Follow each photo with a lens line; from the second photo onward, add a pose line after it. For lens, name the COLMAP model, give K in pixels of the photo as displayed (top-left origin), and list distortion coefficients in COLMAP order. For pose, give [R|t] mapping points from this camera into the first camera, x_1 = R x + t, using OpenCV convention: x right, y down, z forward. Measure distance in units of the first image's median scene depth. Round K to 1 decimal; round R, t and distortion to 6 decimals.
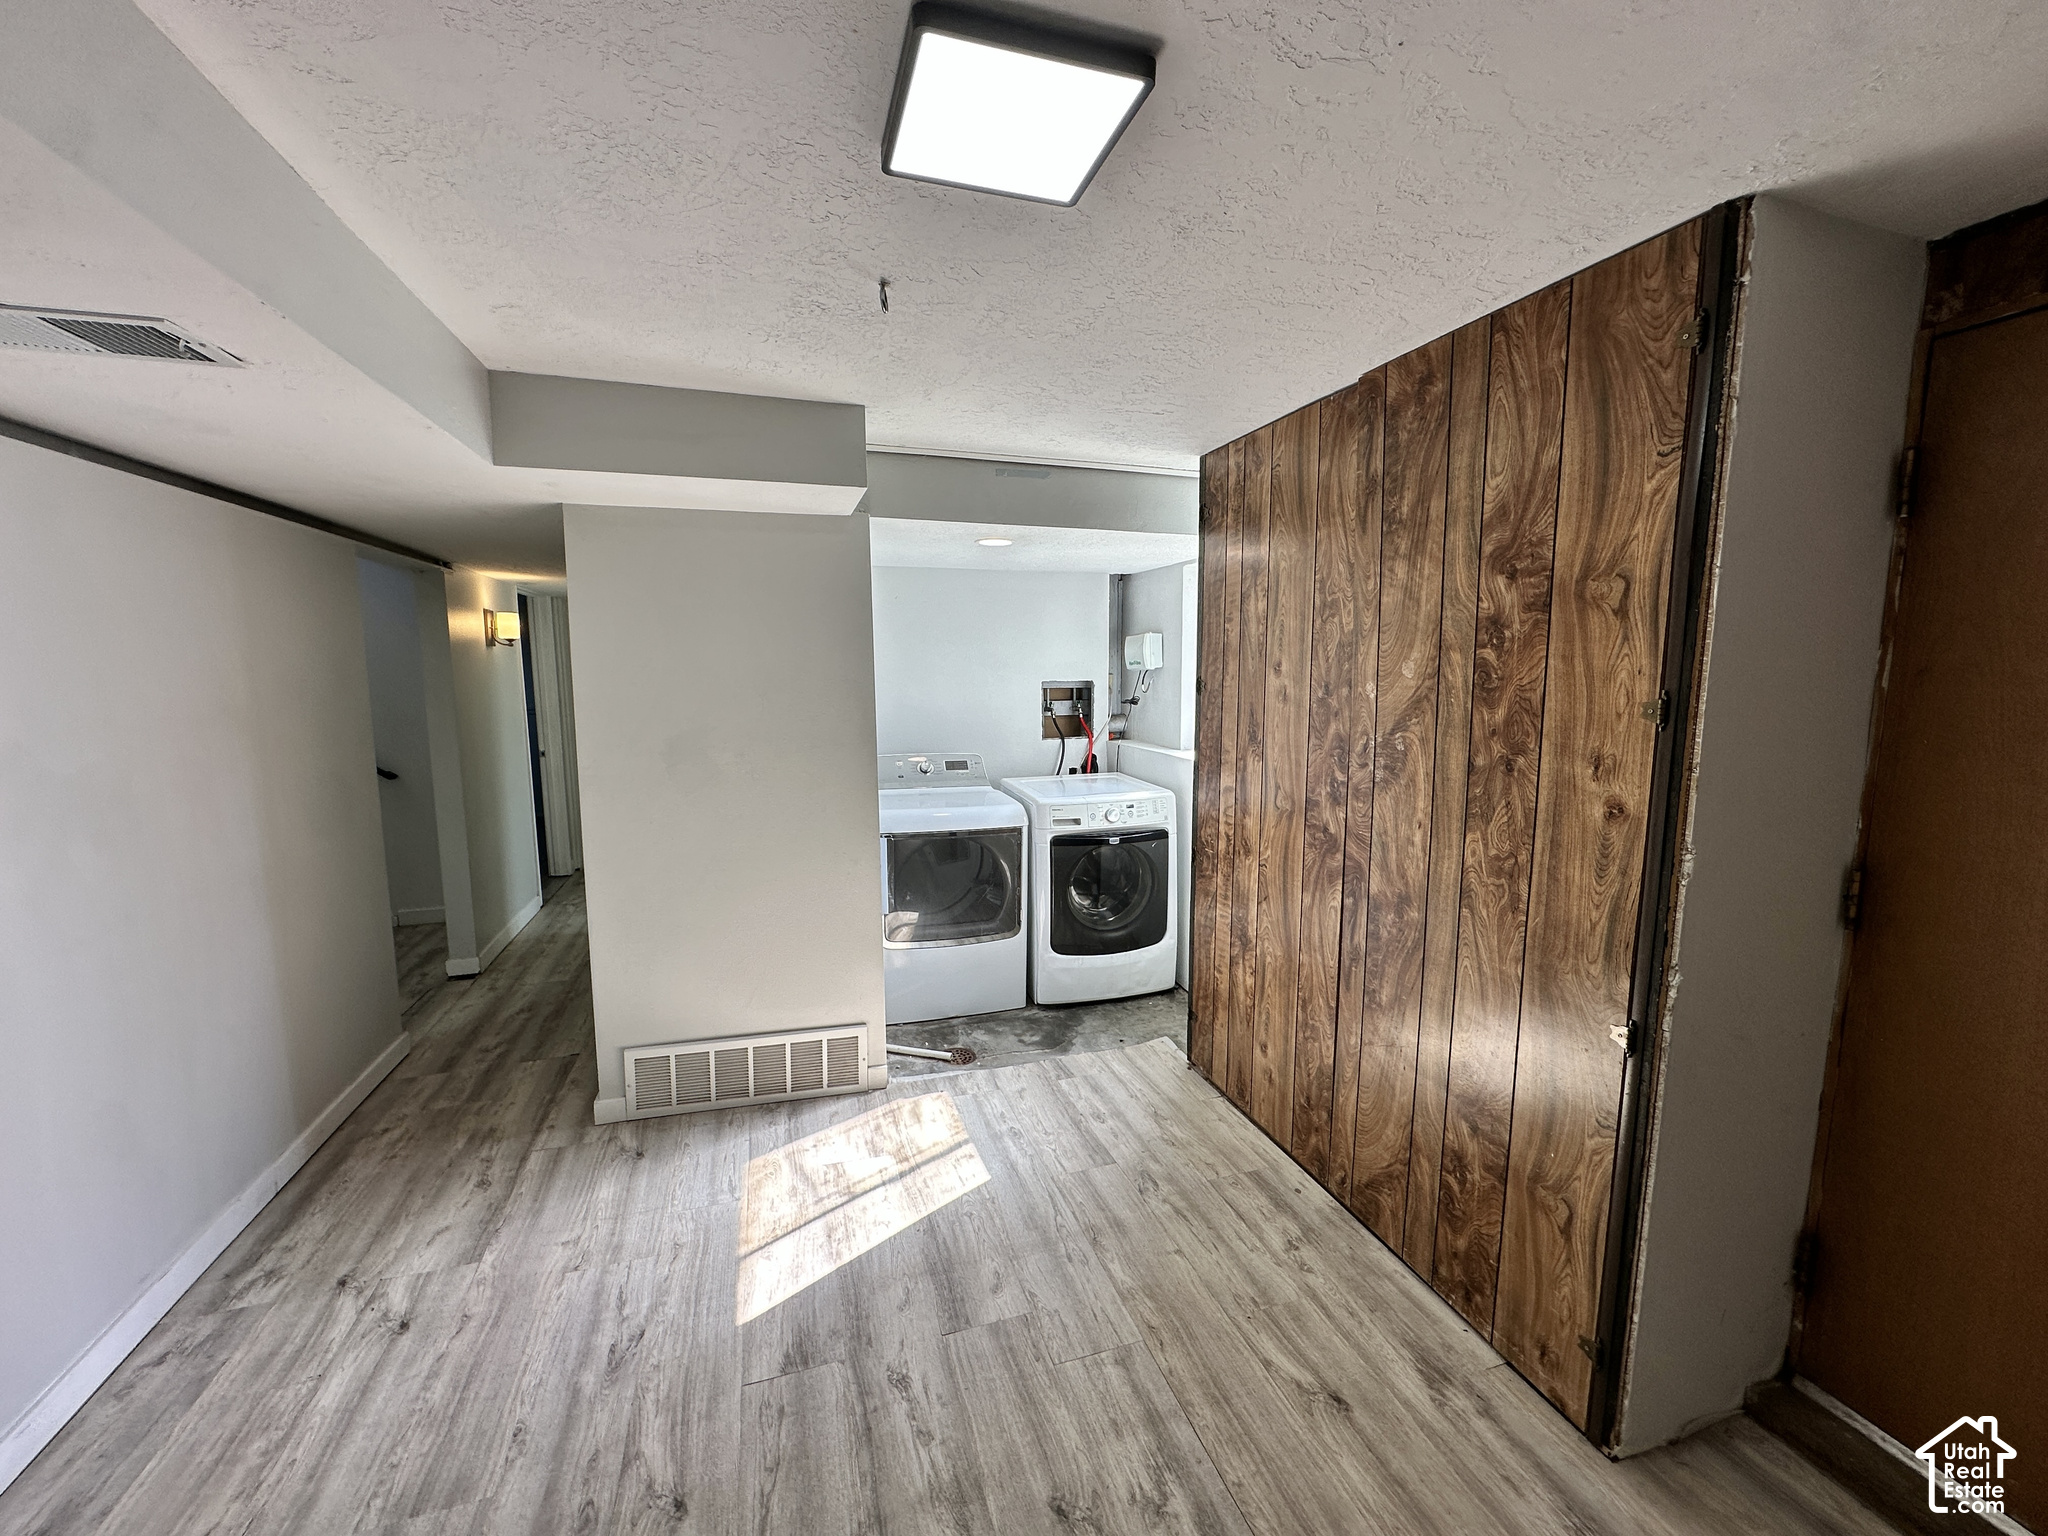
lens RADIAL K [[815.7, 0, 1025.6], [0, 815.7, 768.0], [0, 0, 1]] dist [-0.003712, 0.000942]
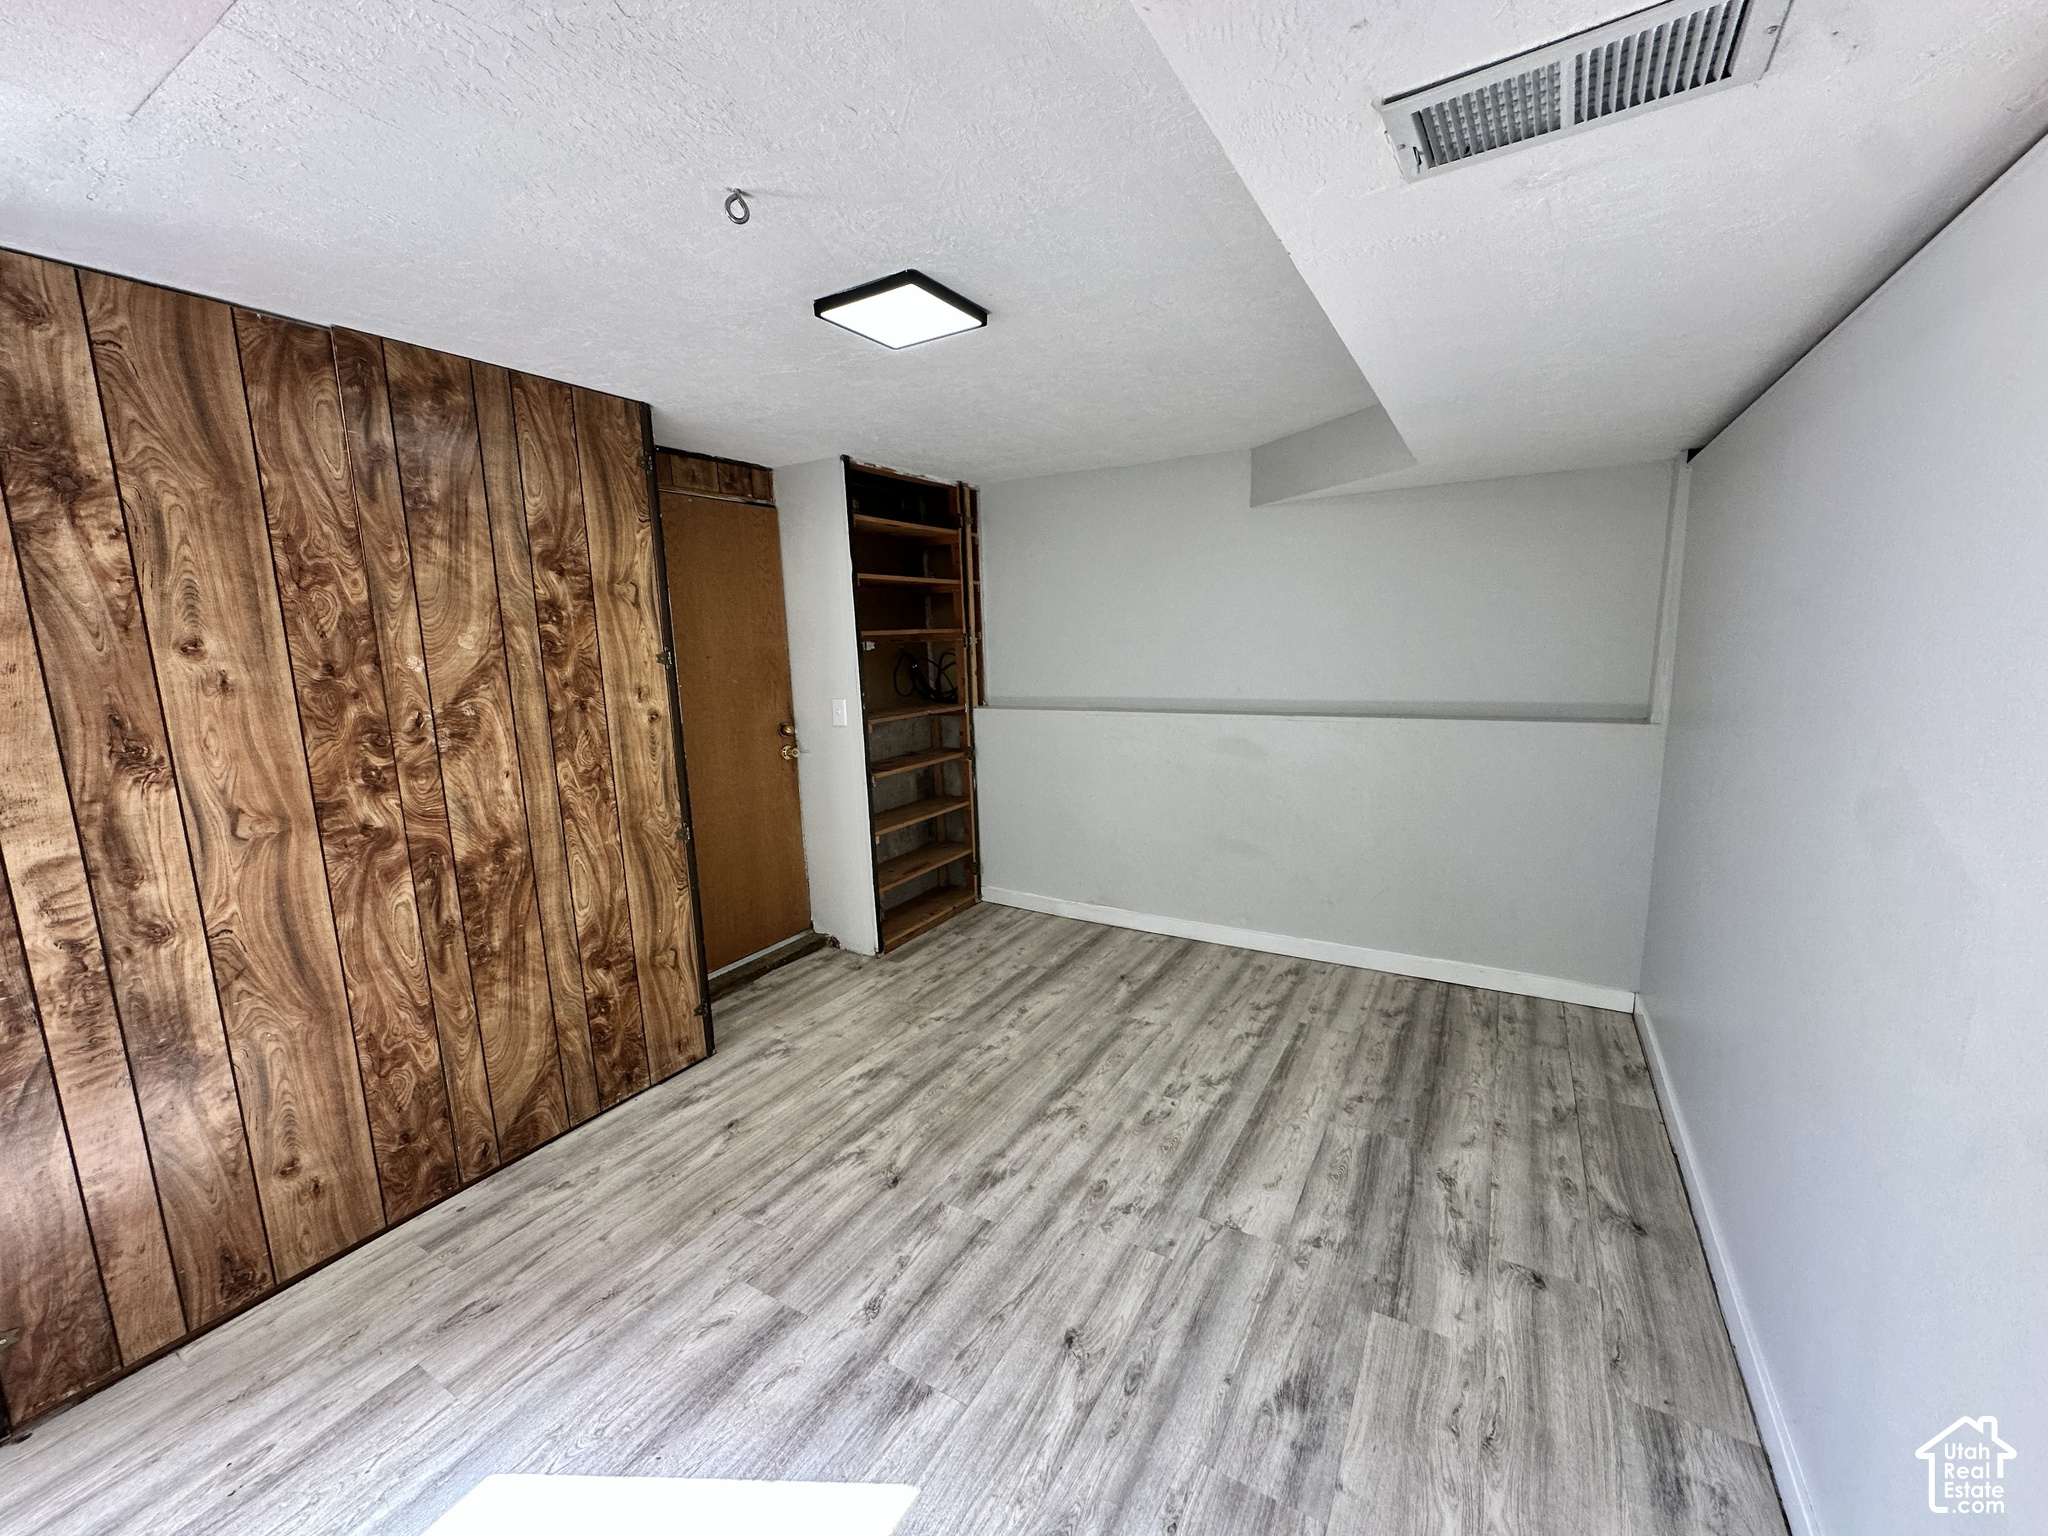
lens RADIAL K [[815.7, 0, 1027.1], [0, 815.7, 767.8], [0, 0, 1]] dist [-0.003712, 0.000942]
pose [[-0.667197, -0.095520, 0.738732, -0.941062], [0.129338, 0.961823, 0.241180, -0.133493], [-0.733567, 0.256460, -0.629371, 1.265000]]
